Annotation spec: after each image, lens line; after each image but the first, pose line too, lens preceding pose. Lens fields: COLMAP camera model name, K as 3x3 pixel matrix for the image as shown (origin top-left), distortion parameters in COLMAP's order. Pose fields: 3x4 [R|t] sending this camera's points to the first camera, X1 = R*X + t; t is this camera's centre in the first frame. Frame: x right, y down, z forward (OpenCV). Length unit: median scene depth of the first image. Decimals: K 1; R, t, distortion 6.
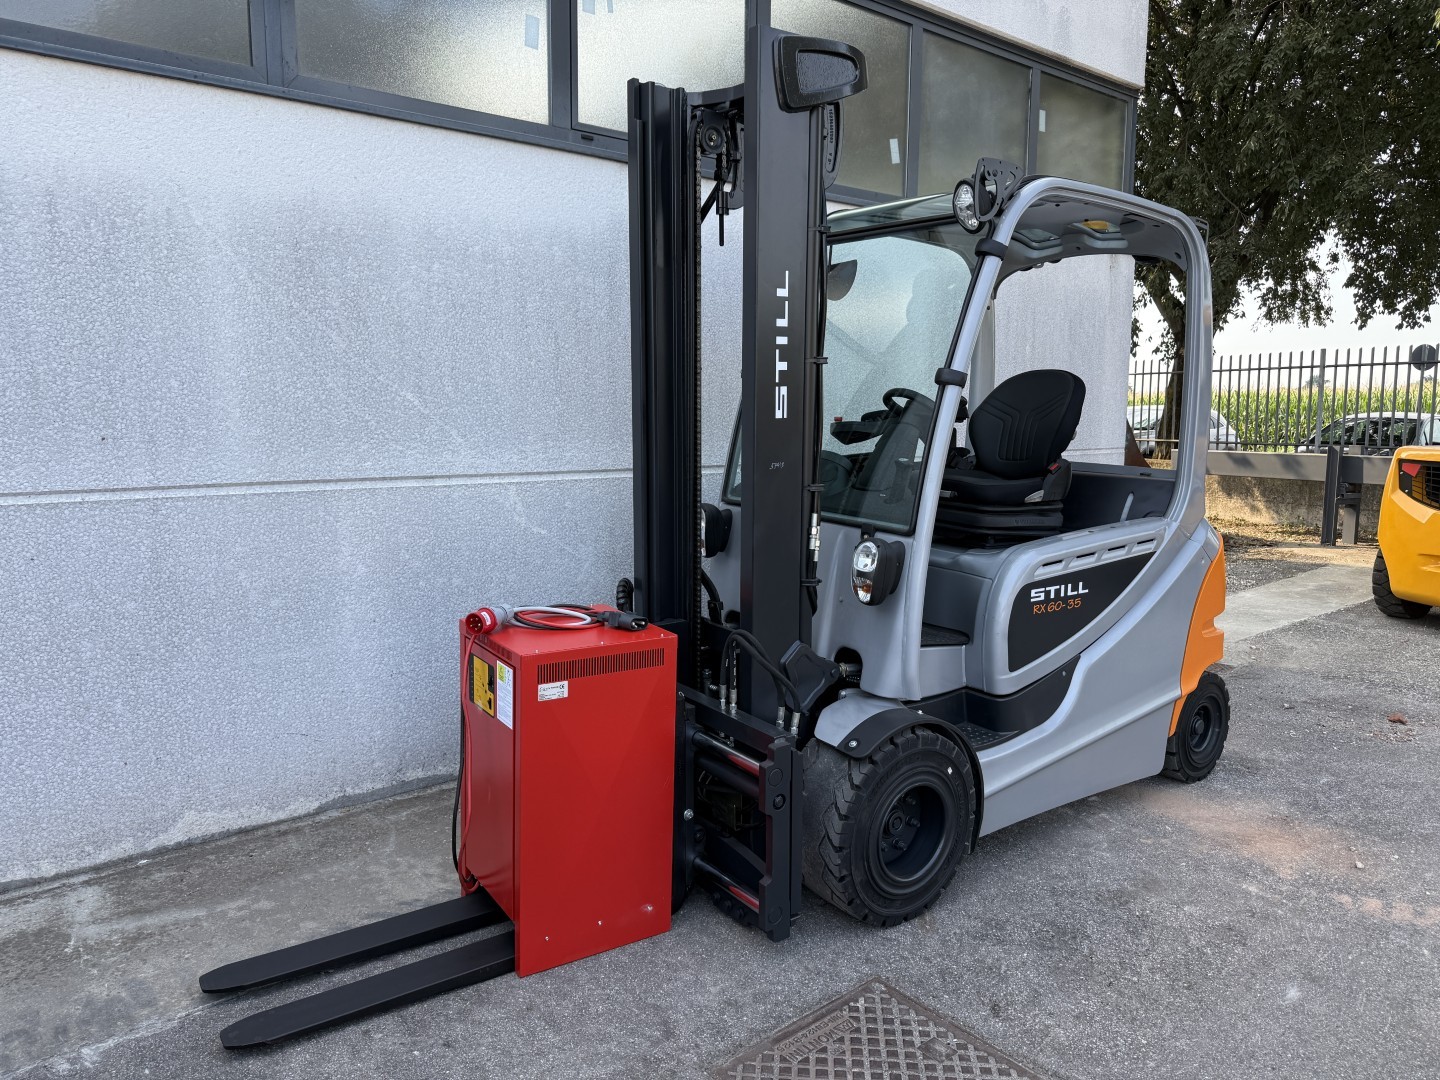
lens RADIAL K [[1023.4, 0, 735.1], [0, 1023.4, 547.1], [0, 0, 1]] dist [0.024547, -0.025326]
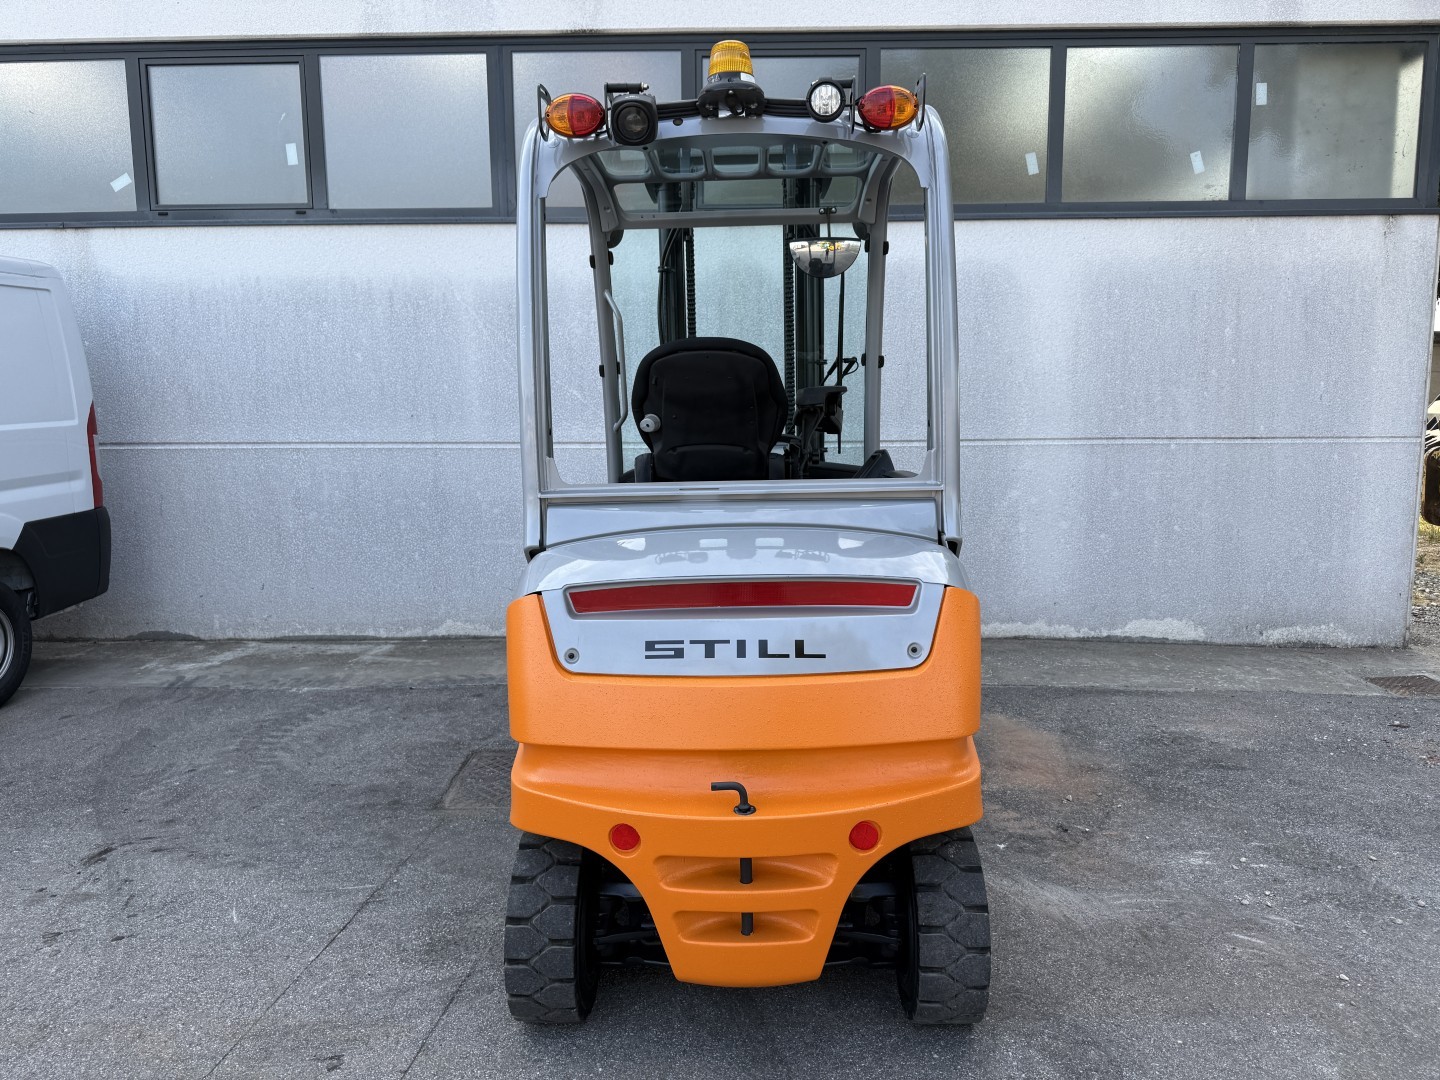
lens RADIAL K [[1023.4, 0, 725.9], [0, 1023.4, 545.3], [0, 0, 1]] dist [0.024547, -0.025326]
pose [[0.757852, 0.074215, -0.648192, 1.008535], [-0.079959, 0.996585, 0.020618, 0.046095], [0.647508, 0.036203, 0.761198, -0.072844]]
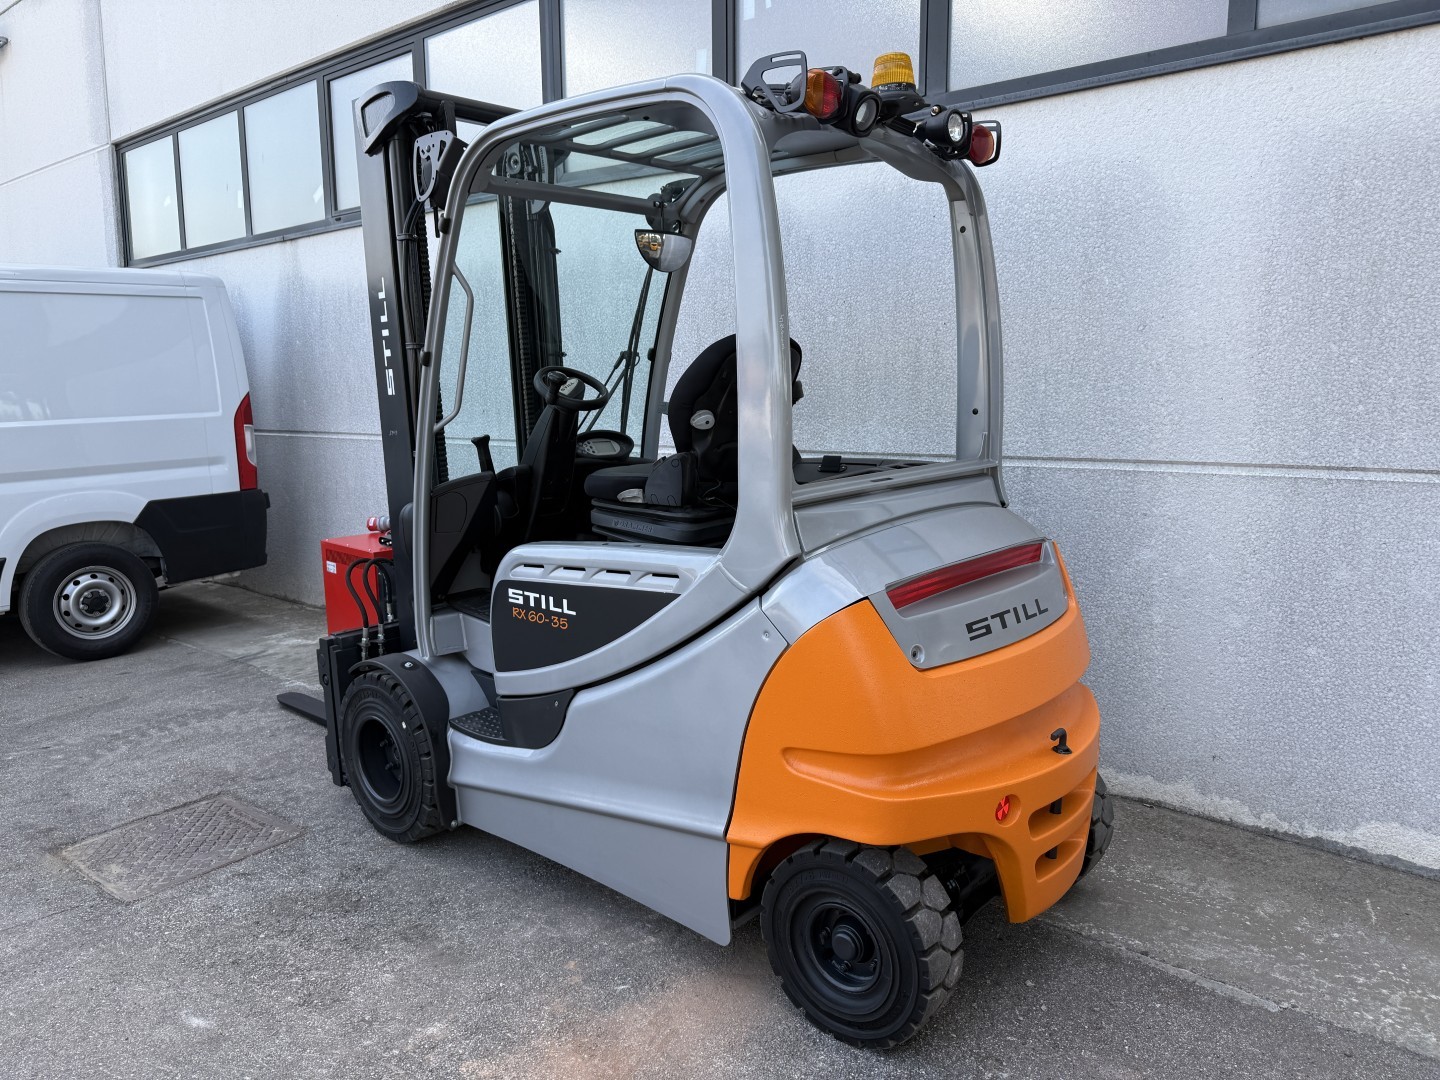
lens RADIAL K [[1023.4, 0, 713.0], [0, 1023.4, 542.4], [0, 0, 1]] dist [0.024547, -0.025326]
pose [[0.197212, 0.132921, -0.971308, 1.145716], [-0.130019, 0.985560, 0.108472, -0.113486], [0.971701, 0.104896, 0.211647, 0.946297]]
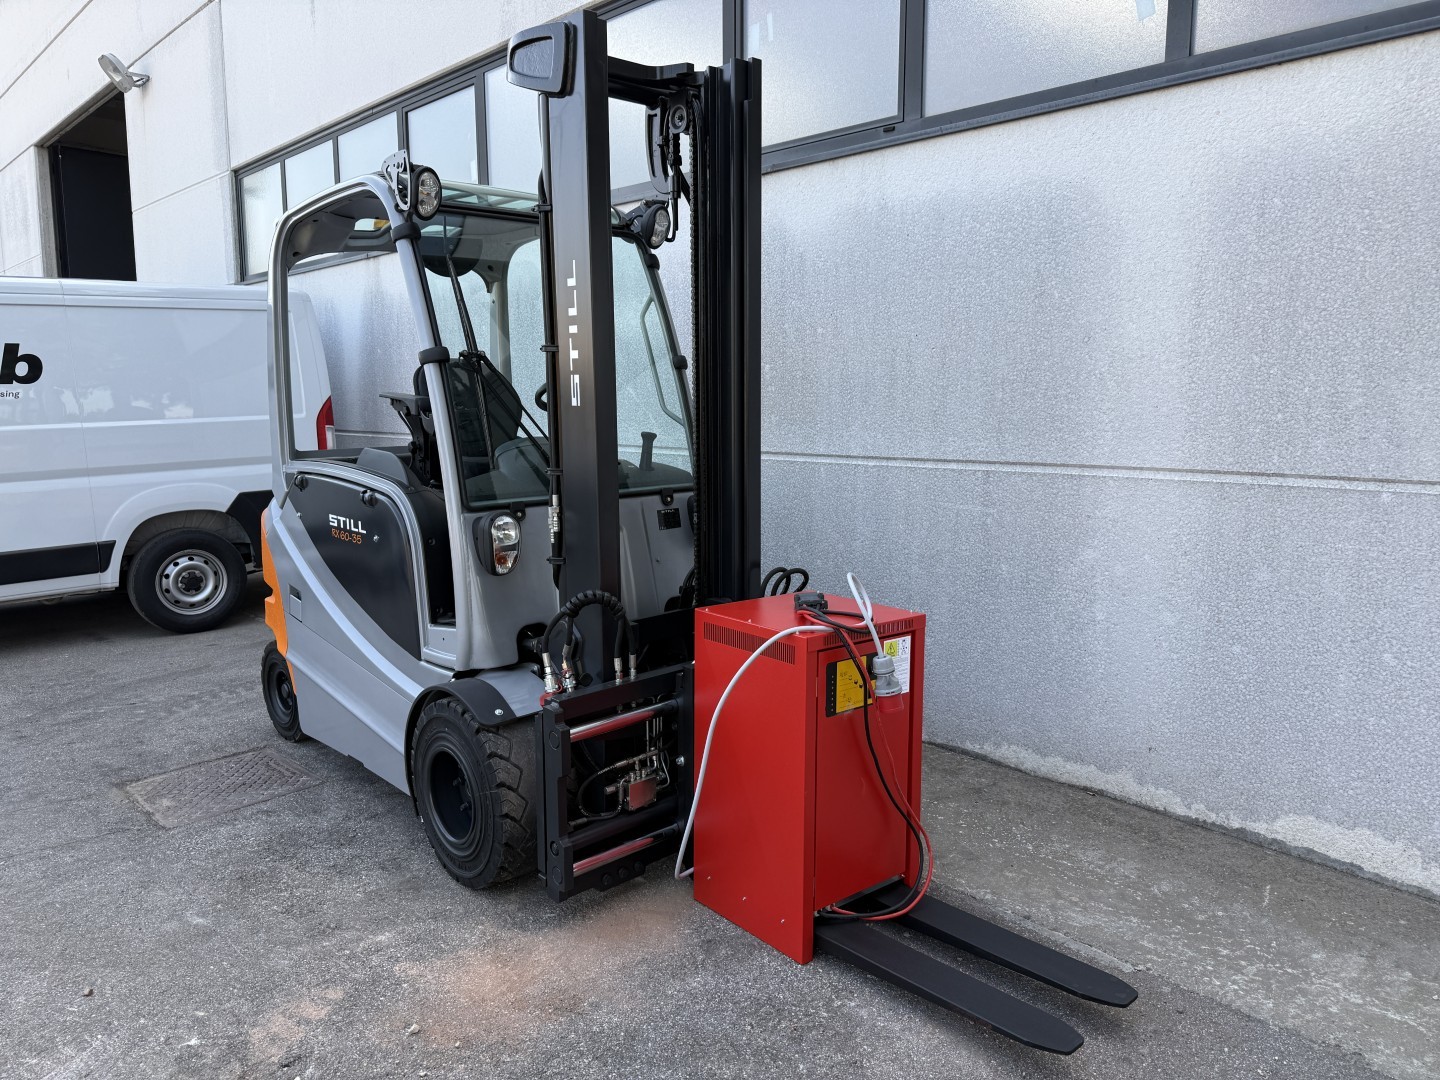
lens RADIAL K [[1023.4, 0, 714.1], [0, 1023.4, 545.1], [0, 0, 1]] dist [0.024547, -0.025326]
pose [[0.081935, 0.134670, -0.987497, 1.267919], [-0.136865, 0.982962, 0.122695, -0.134368], [0.987195, 0.125100, 0.098970, 1.085570]]
